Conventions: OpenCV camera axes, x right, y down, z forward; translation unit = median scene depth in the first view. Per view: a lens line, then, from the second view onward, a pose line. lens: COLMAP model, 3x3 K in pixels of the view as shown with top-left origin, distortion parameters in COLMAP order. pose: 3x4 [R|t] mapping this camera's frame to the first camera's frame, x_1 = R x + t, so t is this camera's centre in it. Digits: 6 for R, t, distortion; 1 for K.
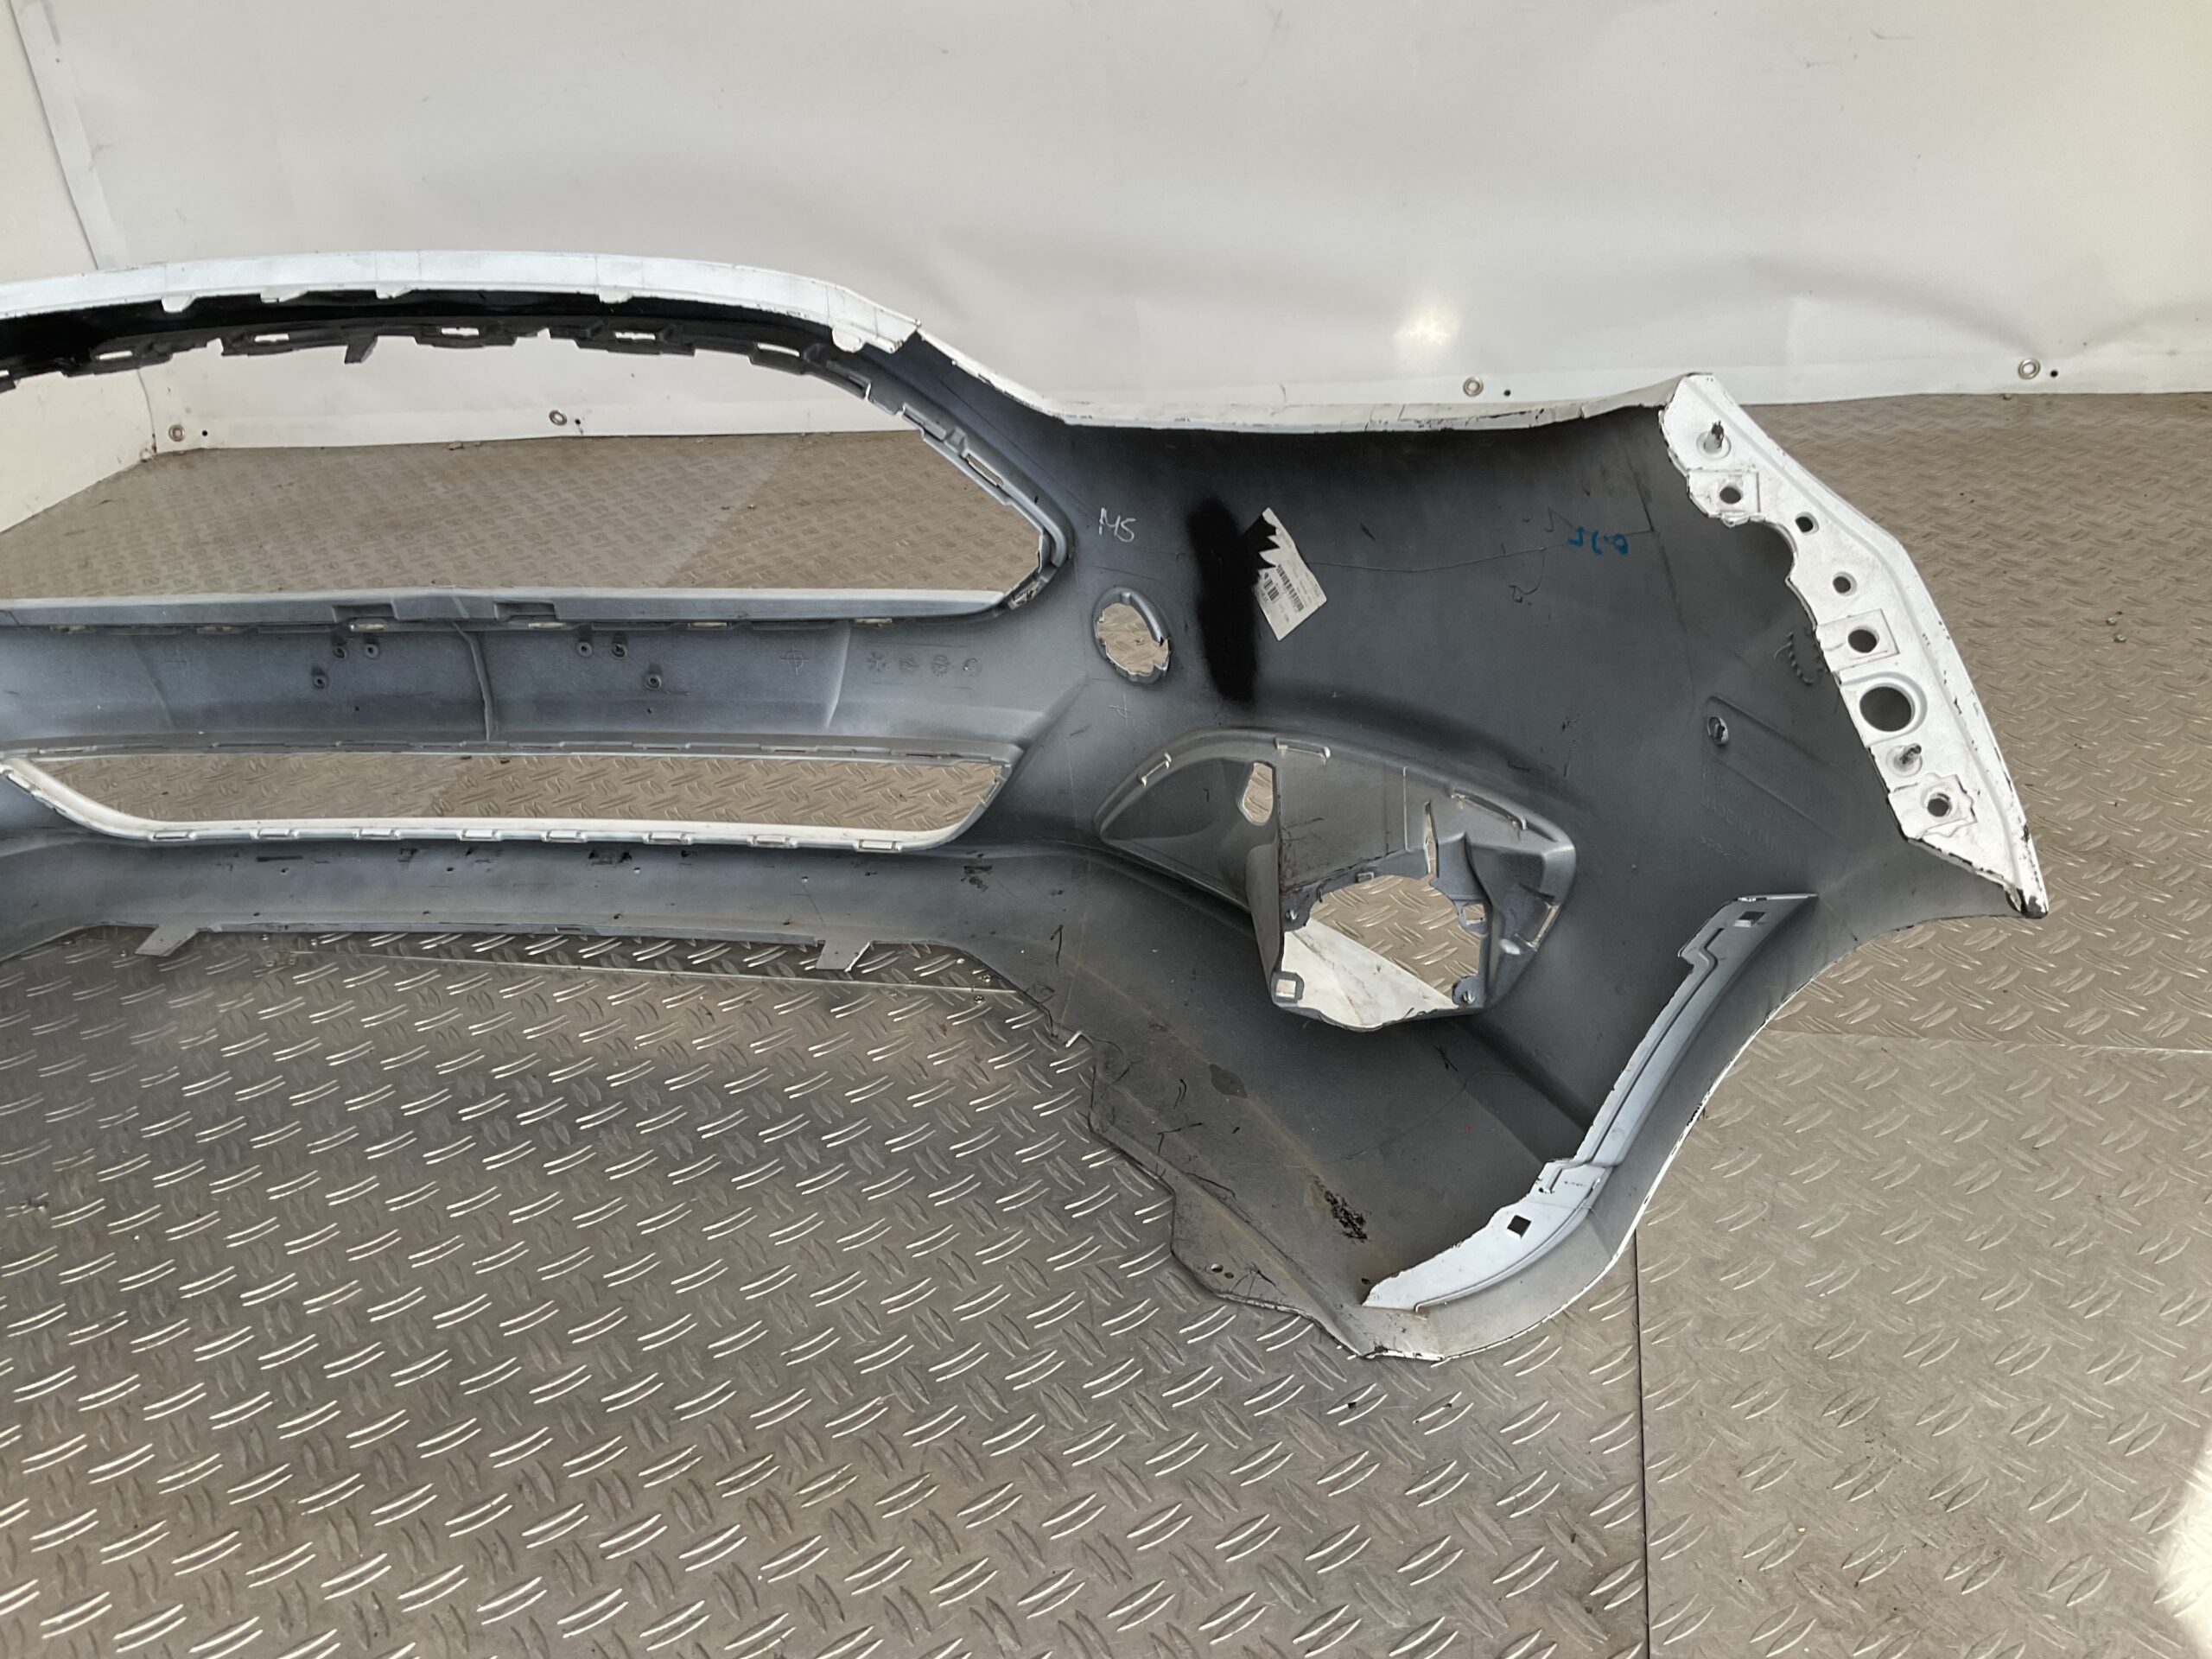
lens RADIAL K [[1853.4, 0, 1106.0], [0, 1853.4, 829.5], [0, 0, 1]] dist [-0.010280, -0.021374]
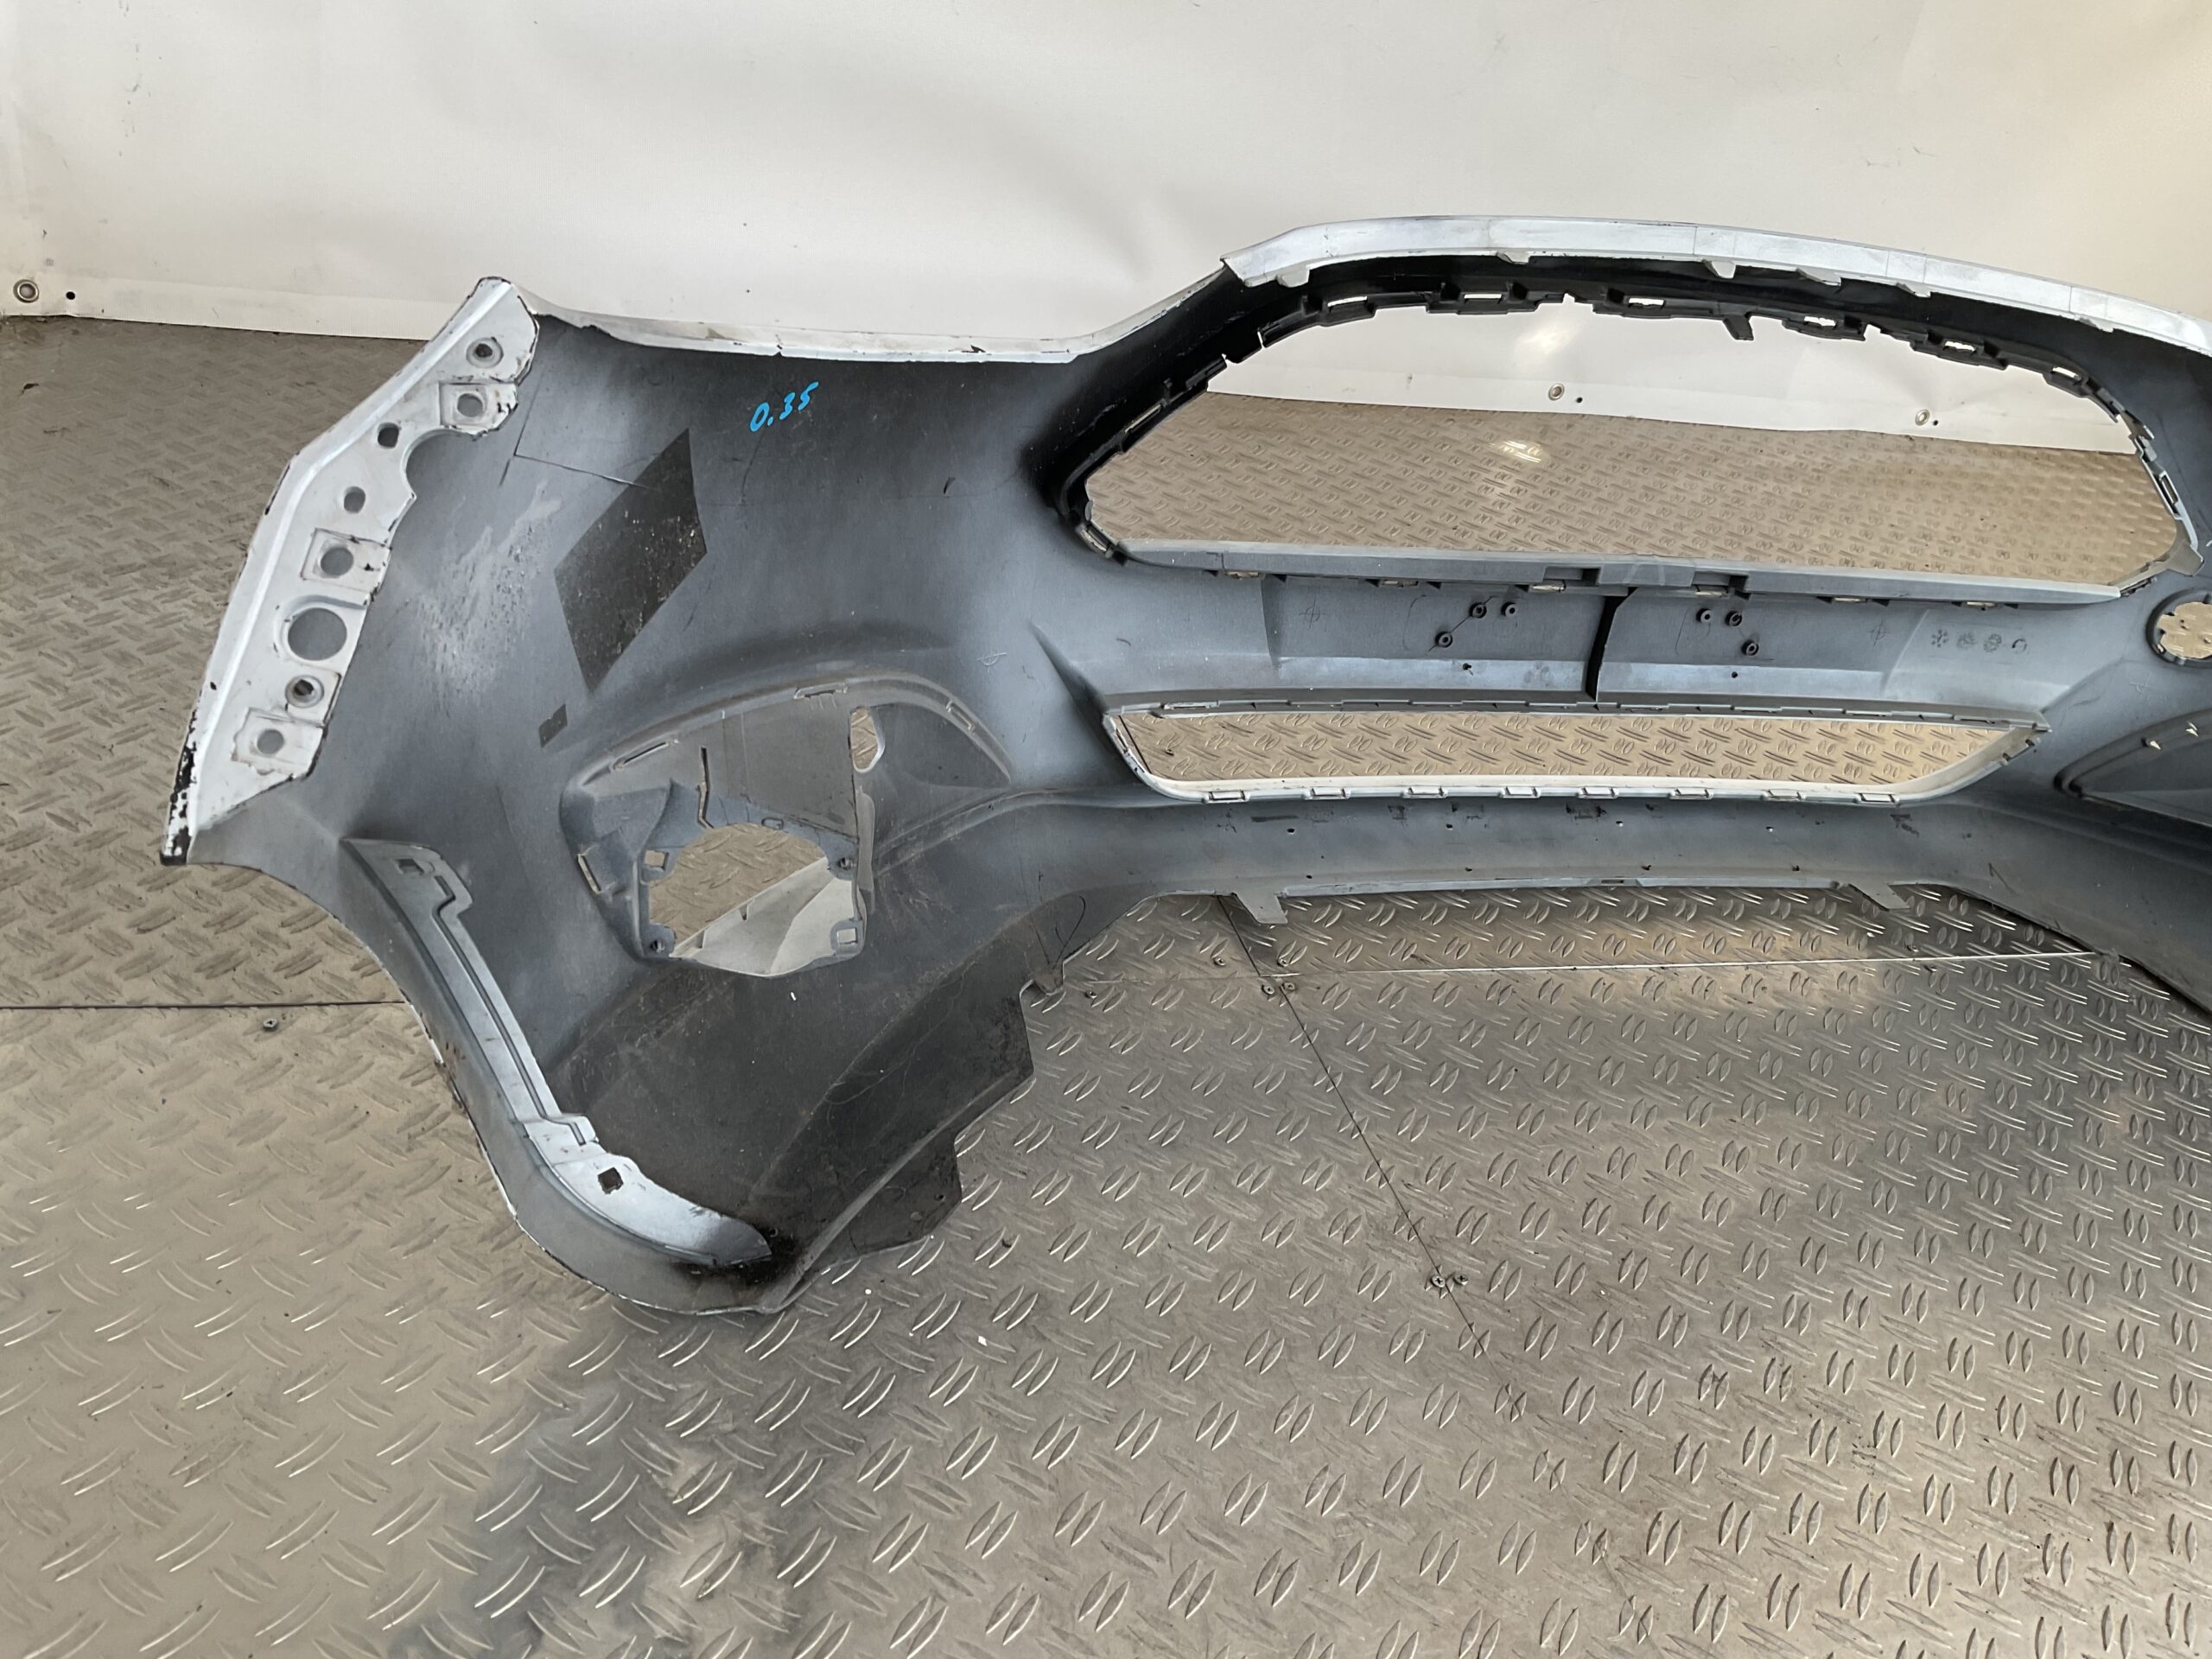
lens RADIAL K [[1848.5, 0, 1106.0], [0, 1848.5, 829.5], [0, 0, 1]] dist [-0.039123, -0.005155]
pose [[0.893870, -0.018037, 0.447963, -1.008239], [0.005637, 0.999564, 0.028998, -0.007064], [-0.448291, -0.023395, 0.893582, 0.195215]]
